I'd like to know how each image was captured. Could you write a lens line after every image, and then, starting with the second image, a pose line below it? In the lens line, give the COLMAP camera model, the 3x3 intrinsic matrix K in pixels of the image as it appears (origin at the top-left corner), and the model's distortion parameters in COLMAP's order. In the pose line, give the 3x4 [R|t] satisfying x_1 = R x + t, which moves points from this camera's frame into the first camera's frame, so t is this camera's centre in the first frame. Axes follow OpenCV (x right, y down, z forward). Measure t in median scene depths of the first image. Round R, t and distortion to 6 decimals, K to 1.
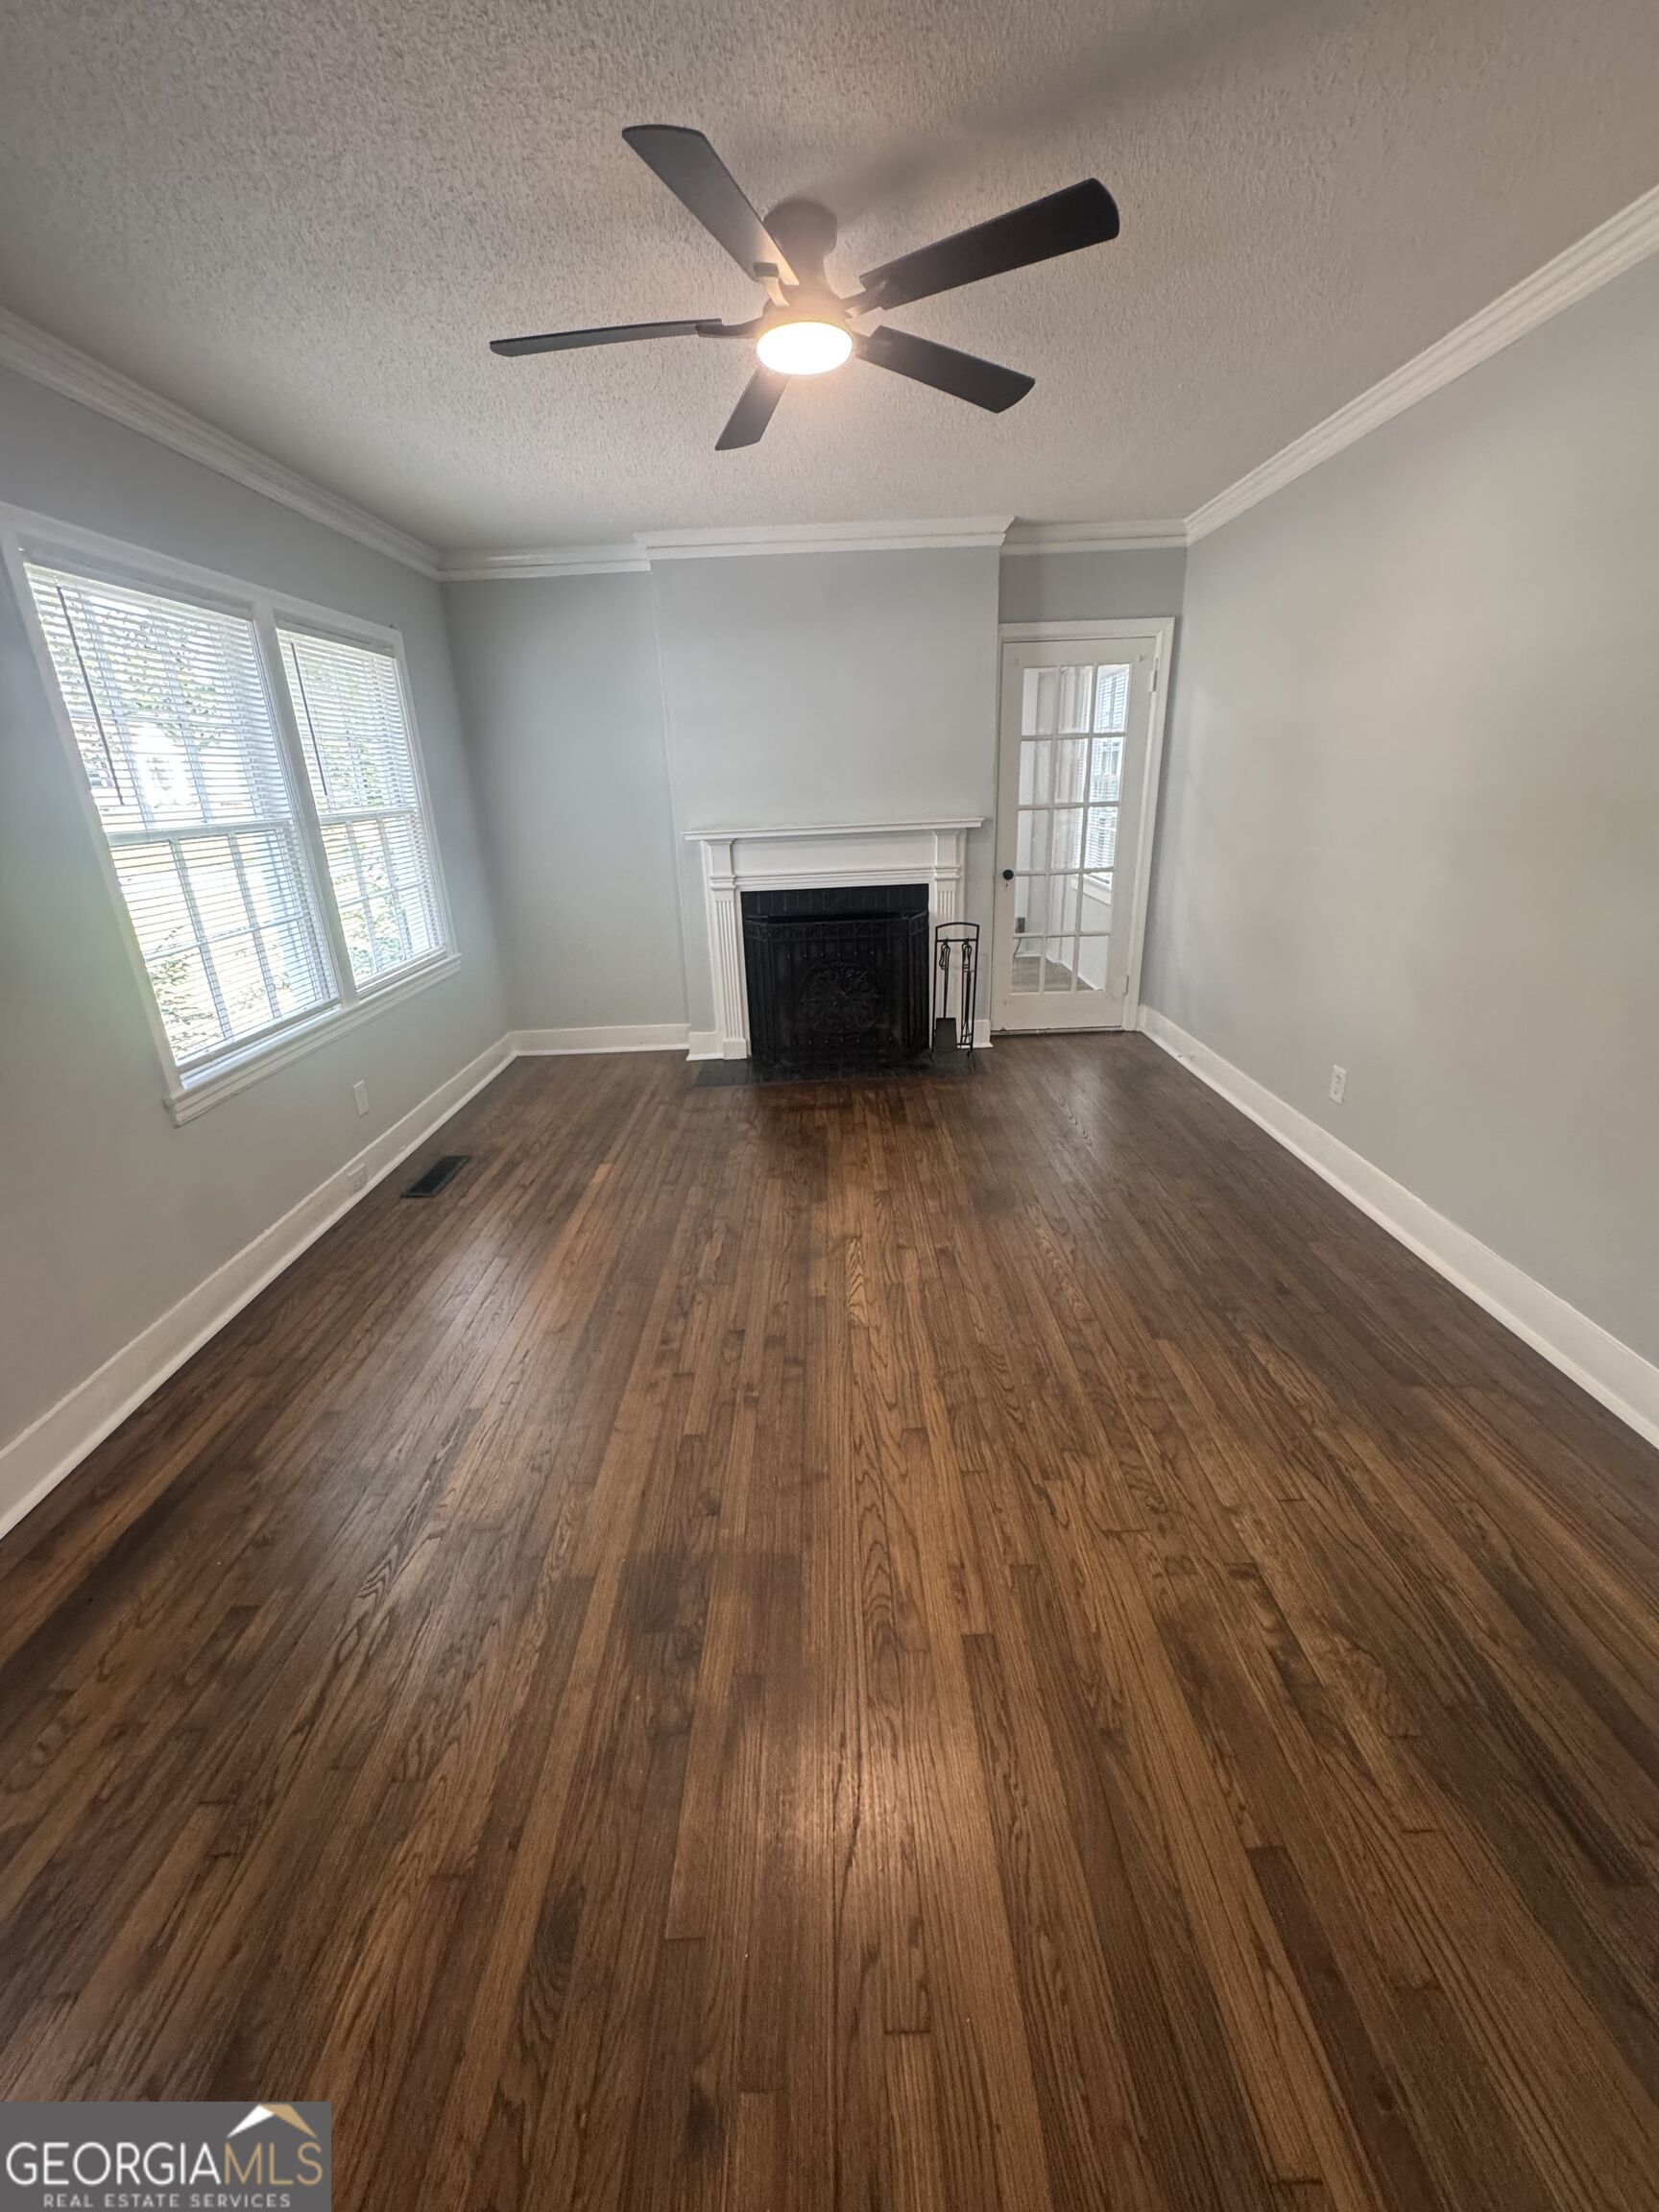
lens RADIAL K [[883.4, 0, 826.5], [0, 883.4, 1111.5], [0, 0, 1]] dist [-0.000440, -0.000352]
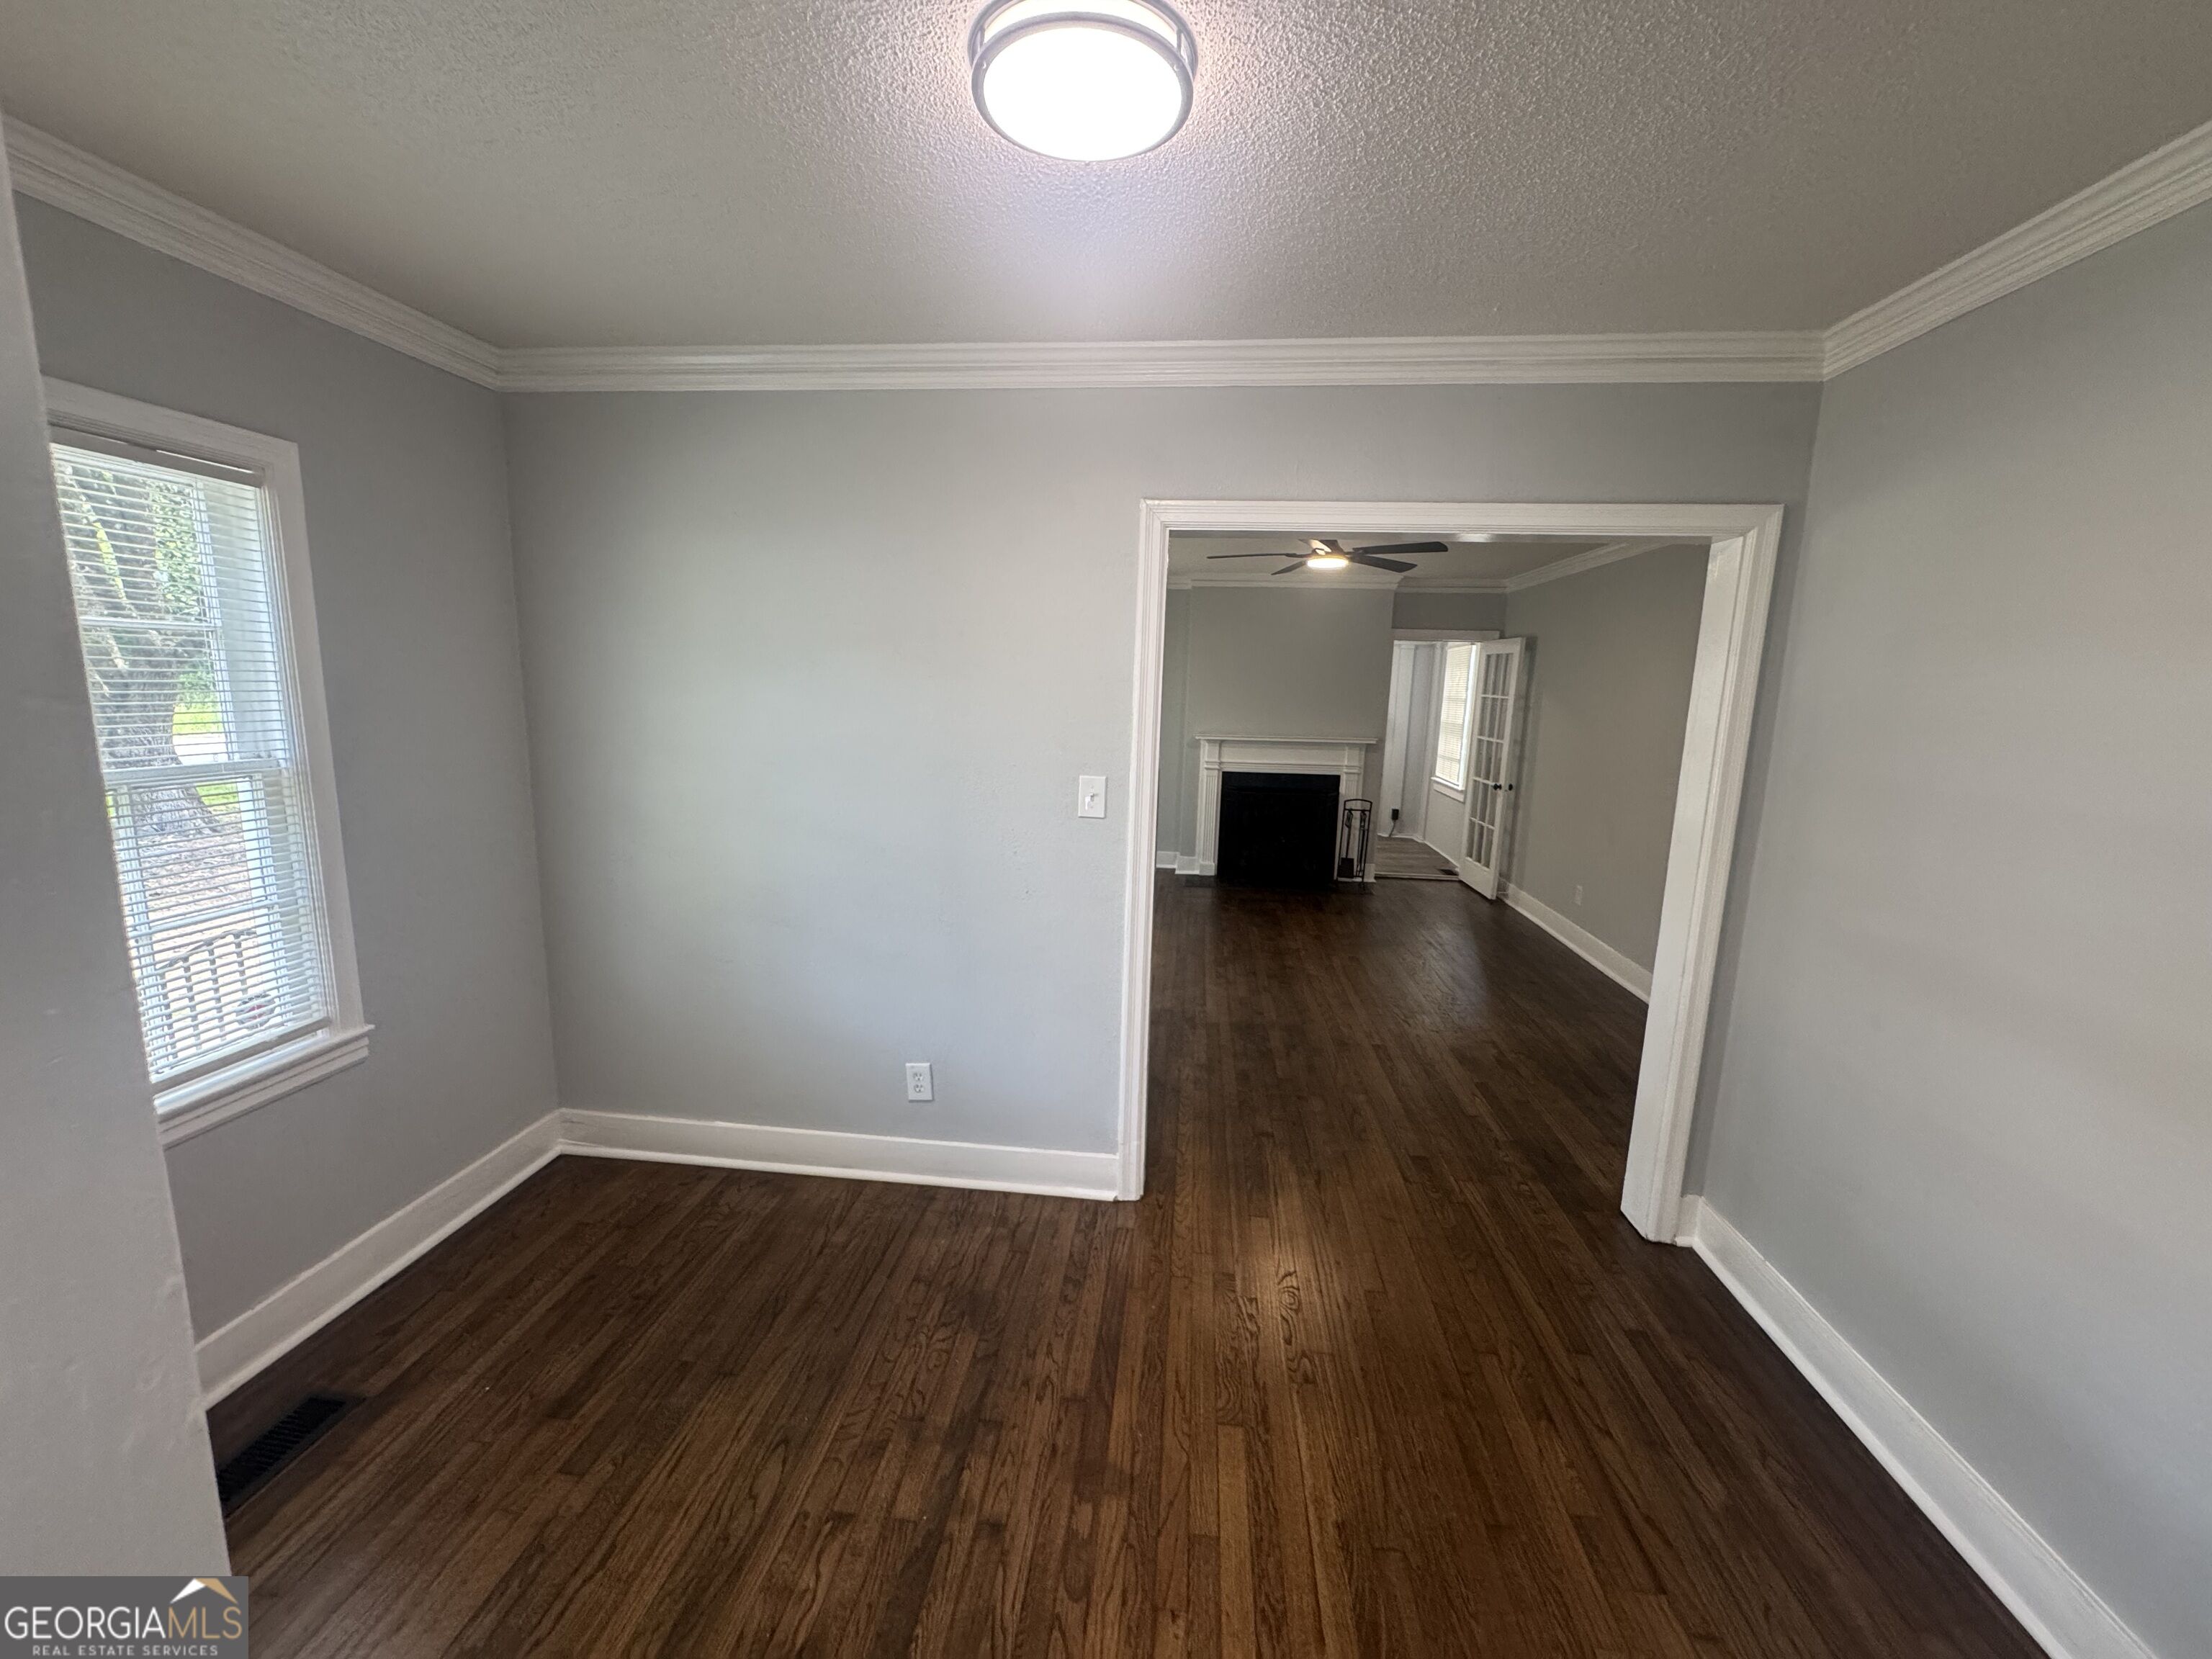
lens RADIAL K [[883.4, 0, 1103.5], [0, 883.4, 828.2], [0, 0, 1]] dist [-0.000440, -0.000352]
pose [[0.991514, 0.079540, -0.102831, -0.141510], [-0.098343, 0.976235, -0.193115, 0.192102], [0.085027, 0.201588, 0.975773, -0.594018]]
